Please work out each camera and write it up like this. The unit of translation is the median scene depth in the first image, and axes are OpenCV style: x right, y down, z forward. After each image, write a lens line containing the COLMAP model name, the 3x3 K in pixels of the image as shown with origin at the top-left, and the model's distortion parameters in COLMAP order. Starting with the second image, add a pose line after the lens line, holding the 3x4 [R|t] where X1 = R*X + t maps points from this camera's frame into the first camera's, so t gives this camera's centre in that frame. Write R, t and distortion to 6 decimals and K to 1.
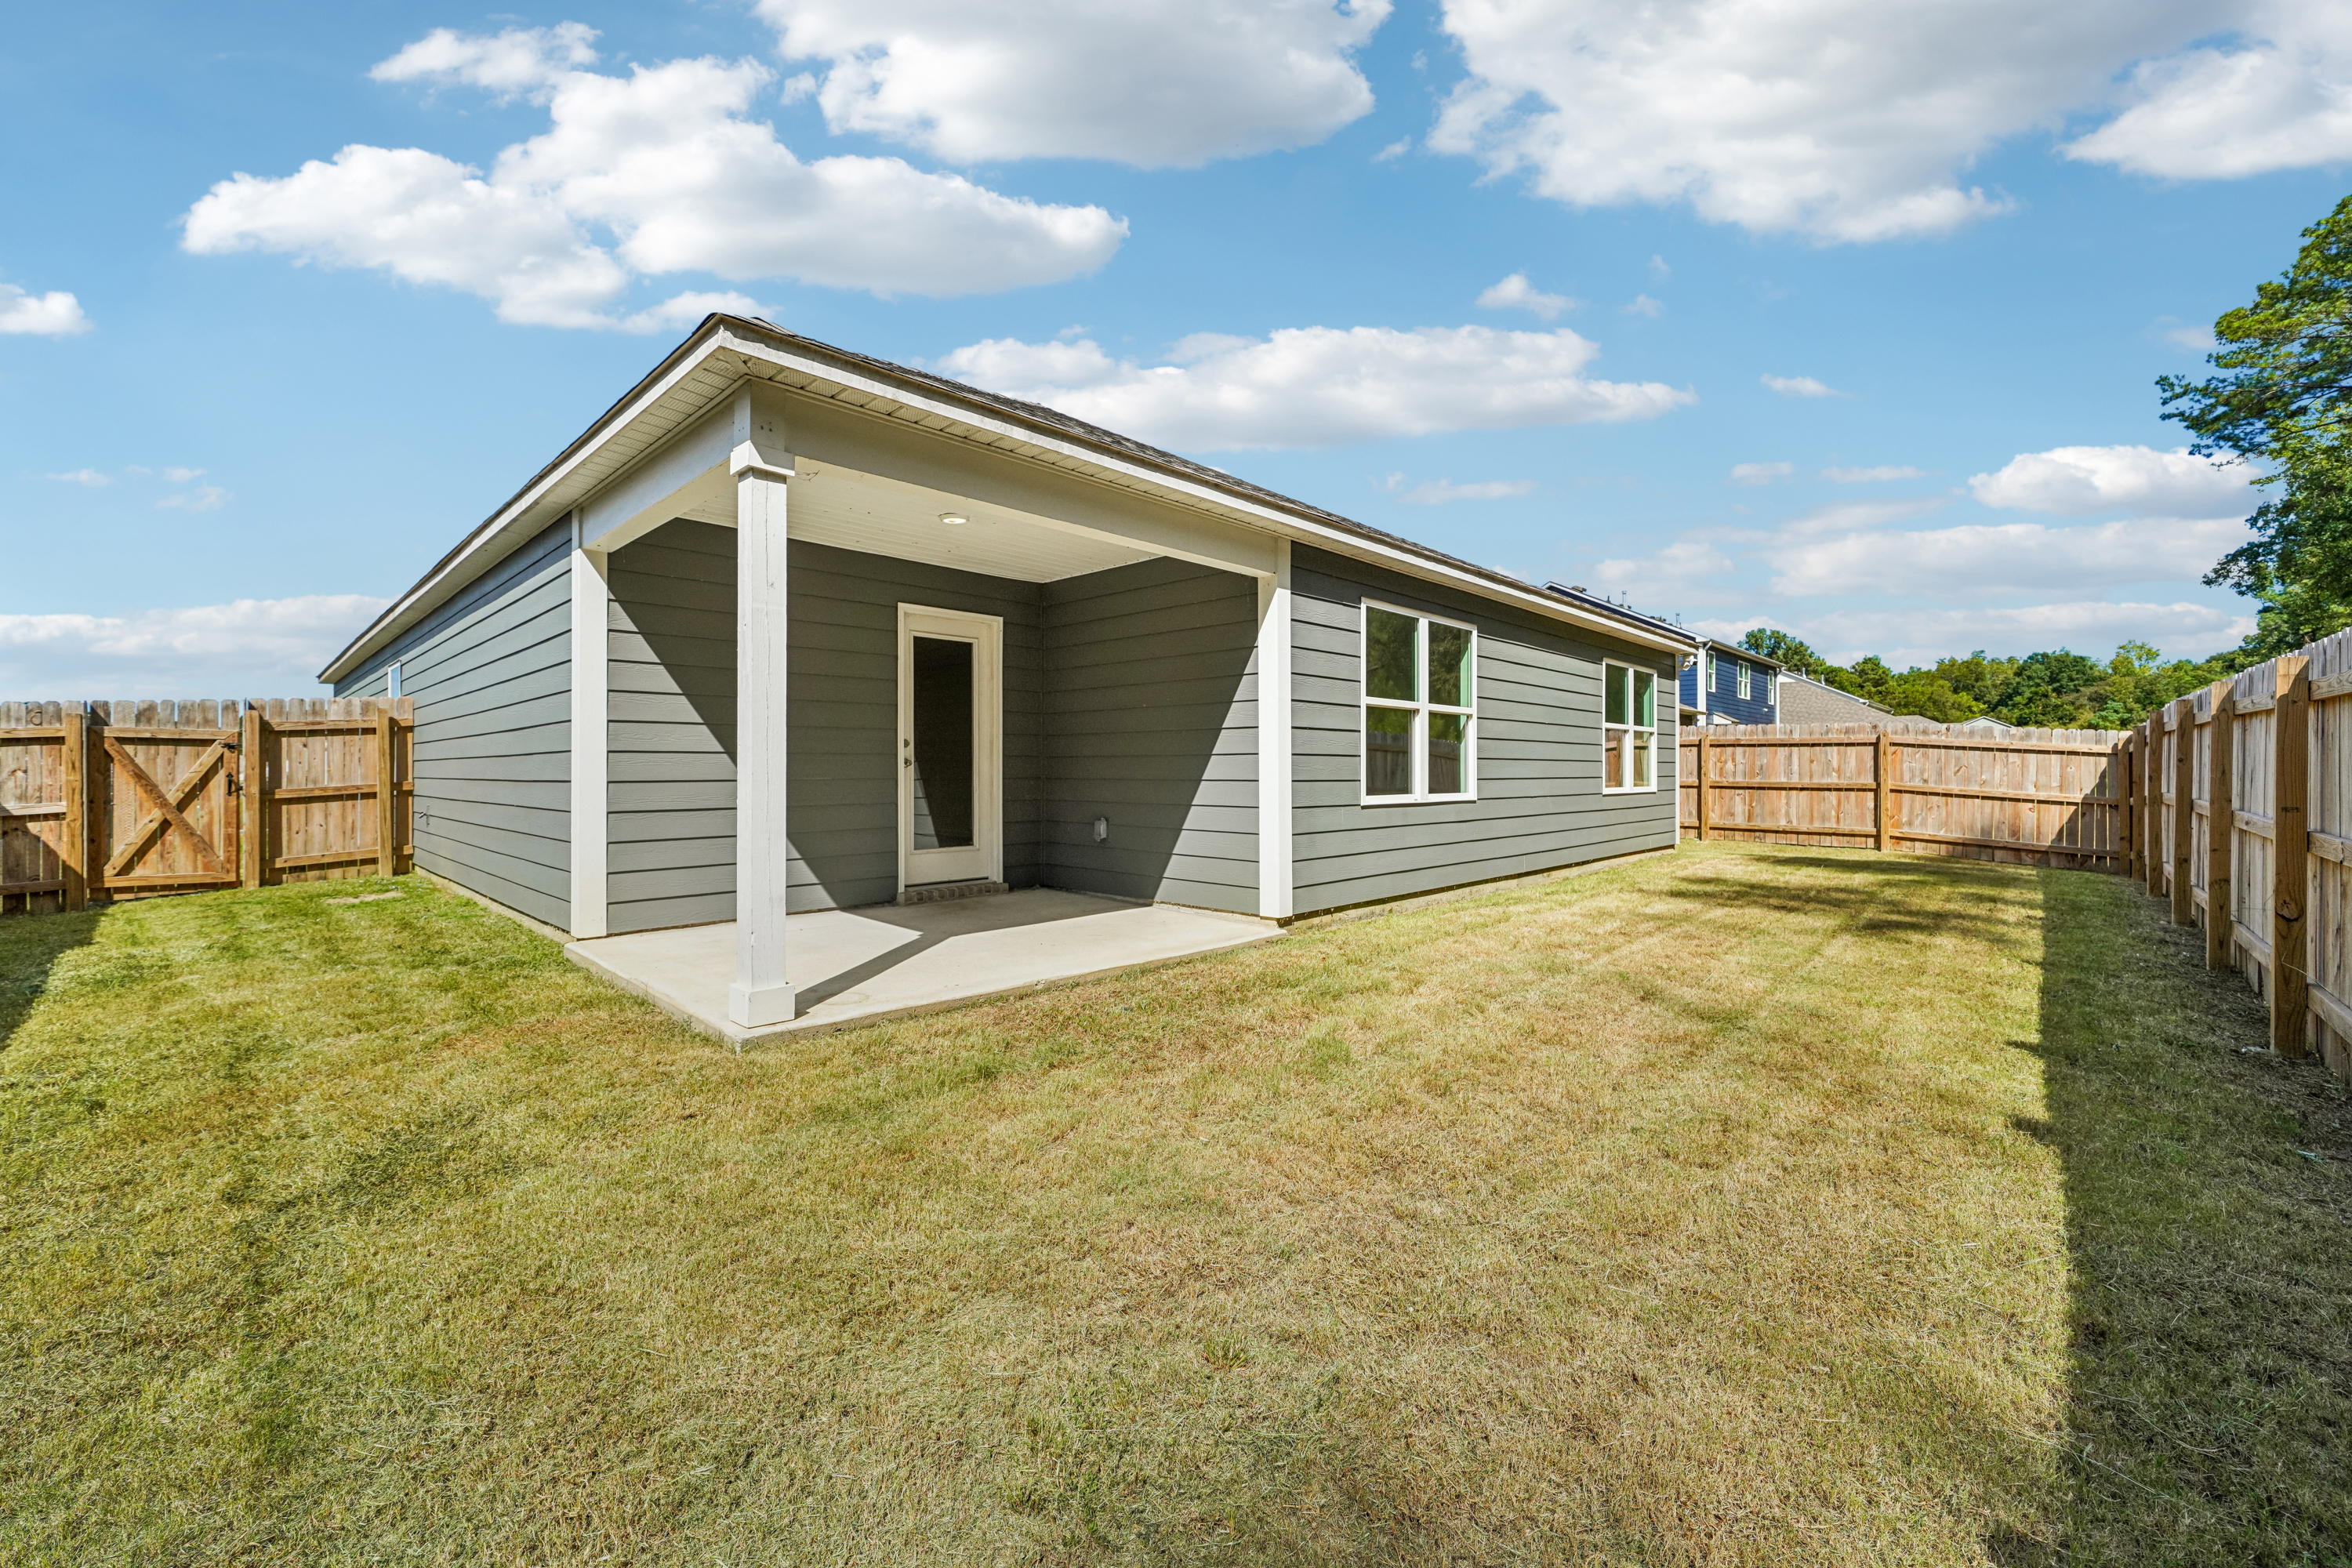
lens RADIAL K [[930.0, 0, 1198.8], [0, 930.0, 777.9], [0, 0, 1]] dist [-0.000864, -0.000023]
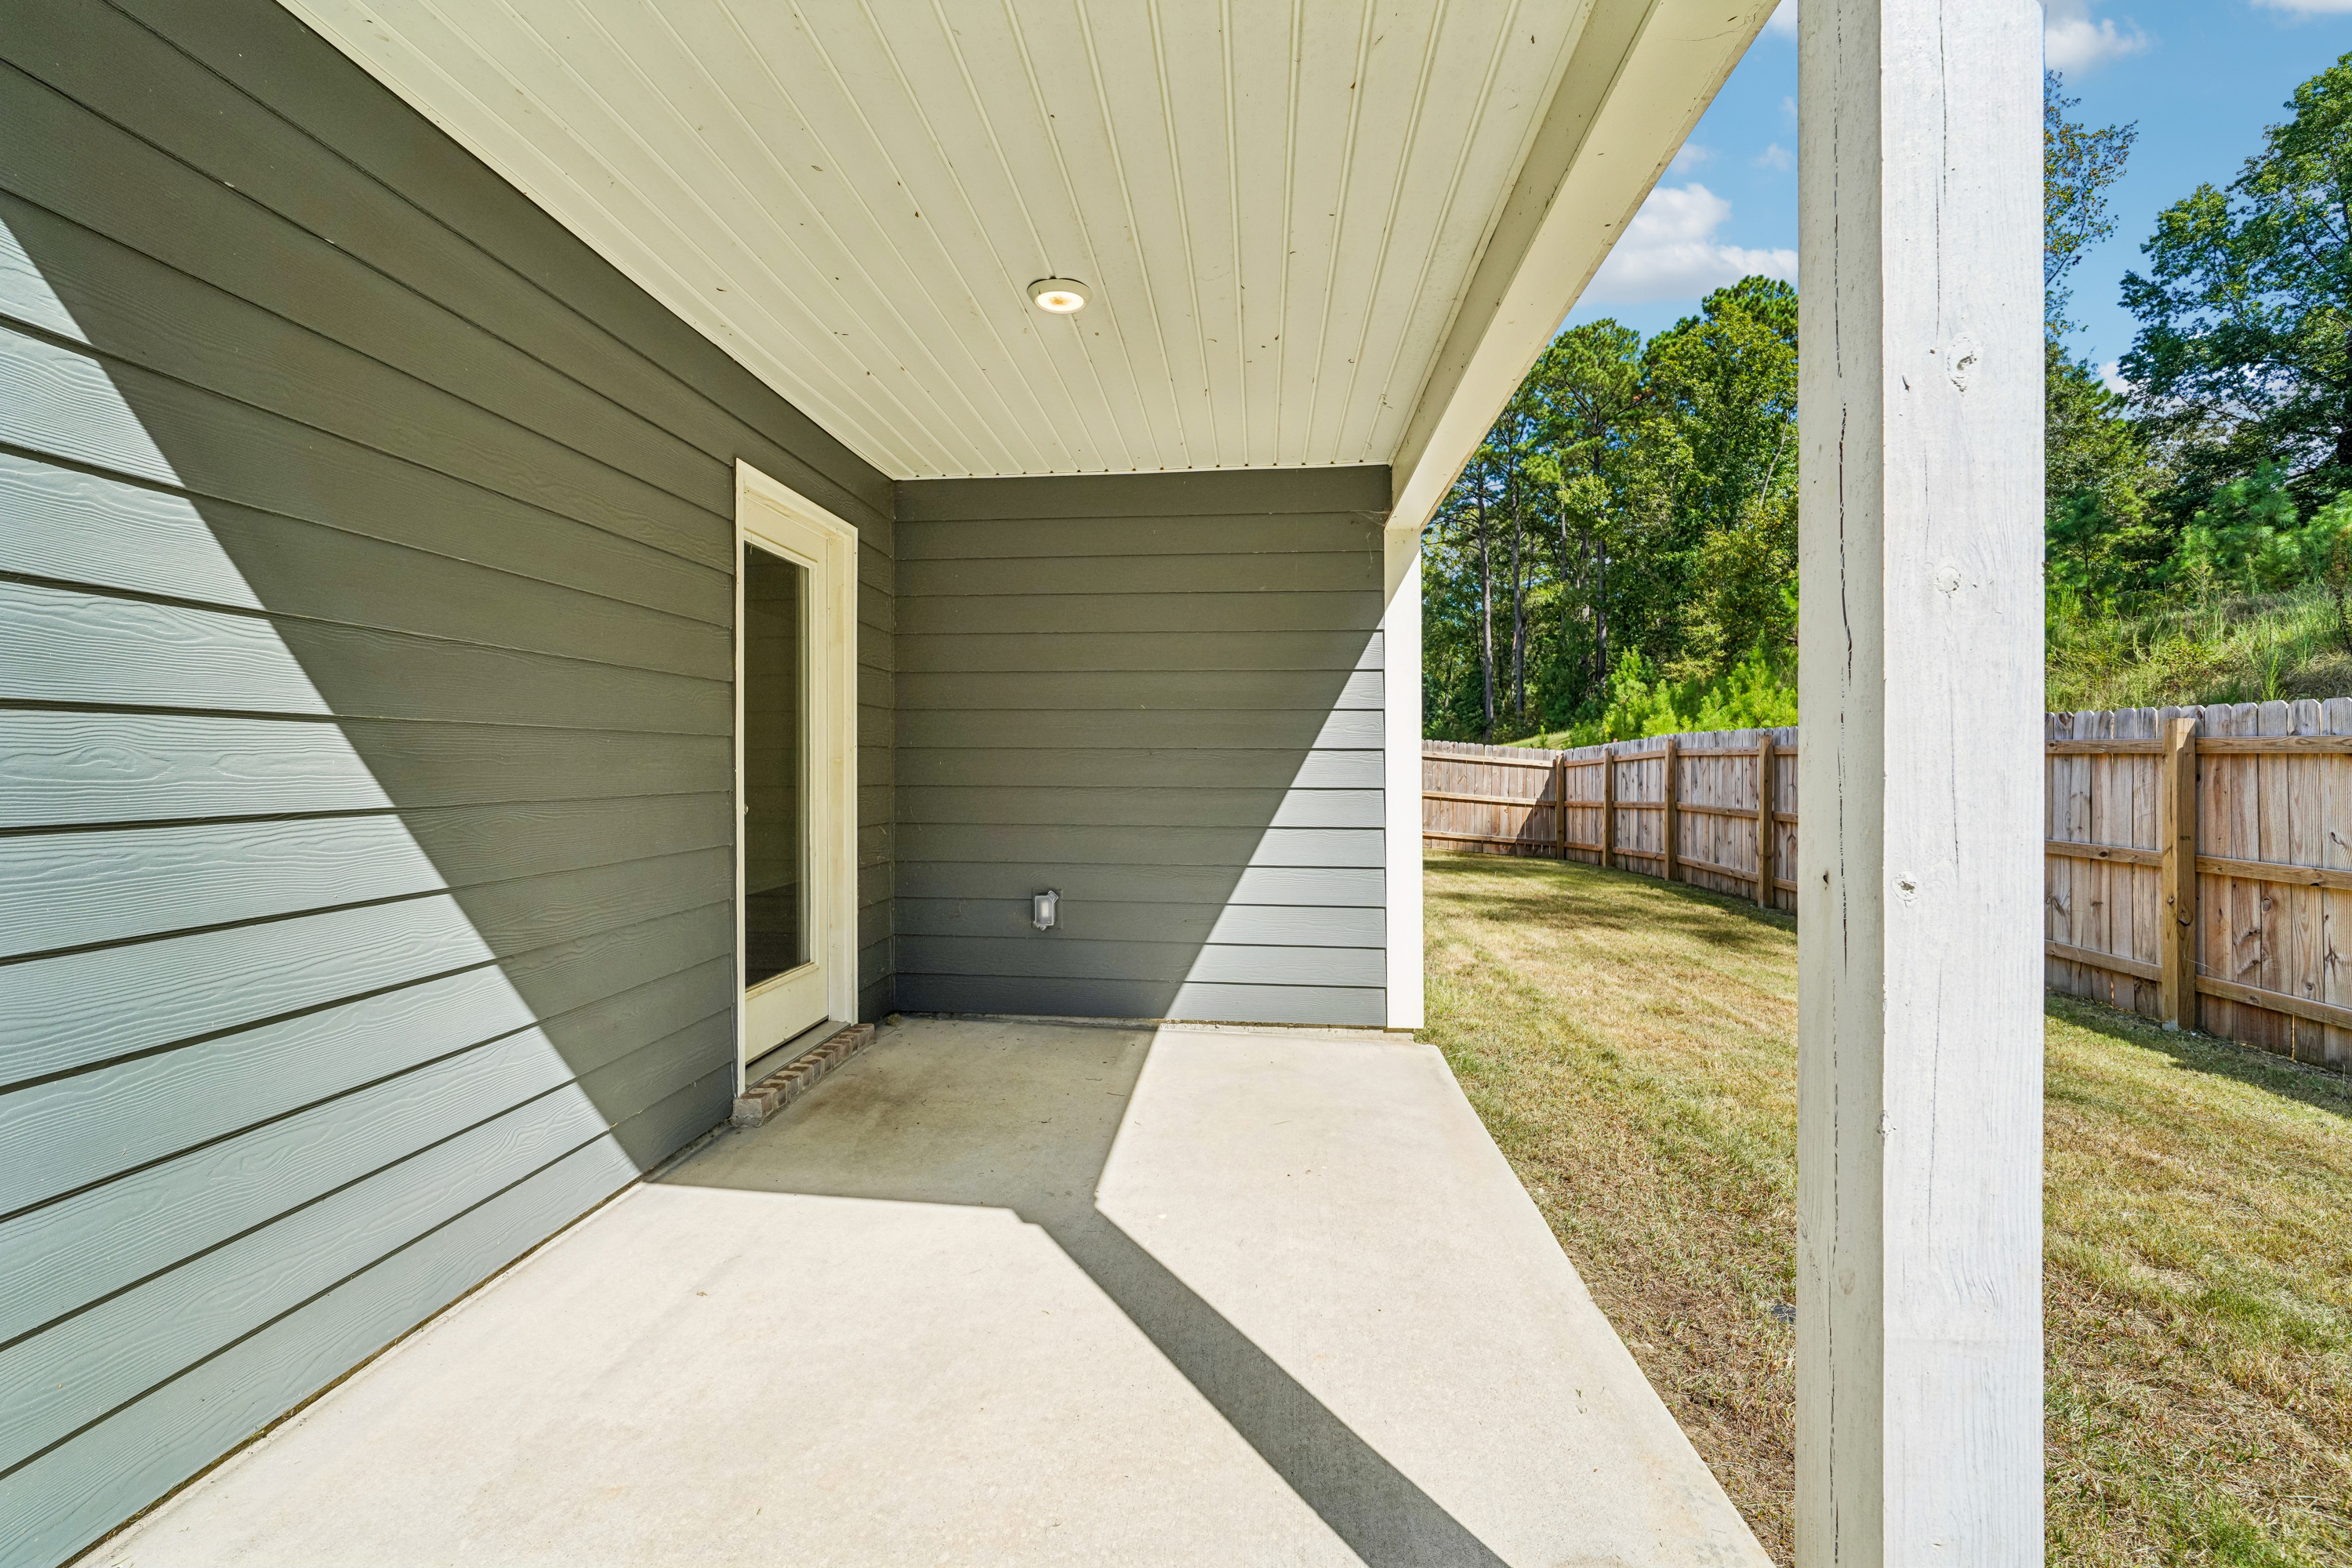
lens RADIAL K [[930.0, 0, 1161.1], [0, 930.0, 777.8], [0, 0, 1]] dist [-0.000864, -0.000023]
pose [[0.800061, -0.004101, 0.599905, -0.394161], [0.000595, 0.999982, 0.006043, -0.032035], [-0.599918, -0.004478, 0.800049, 0.465587]]
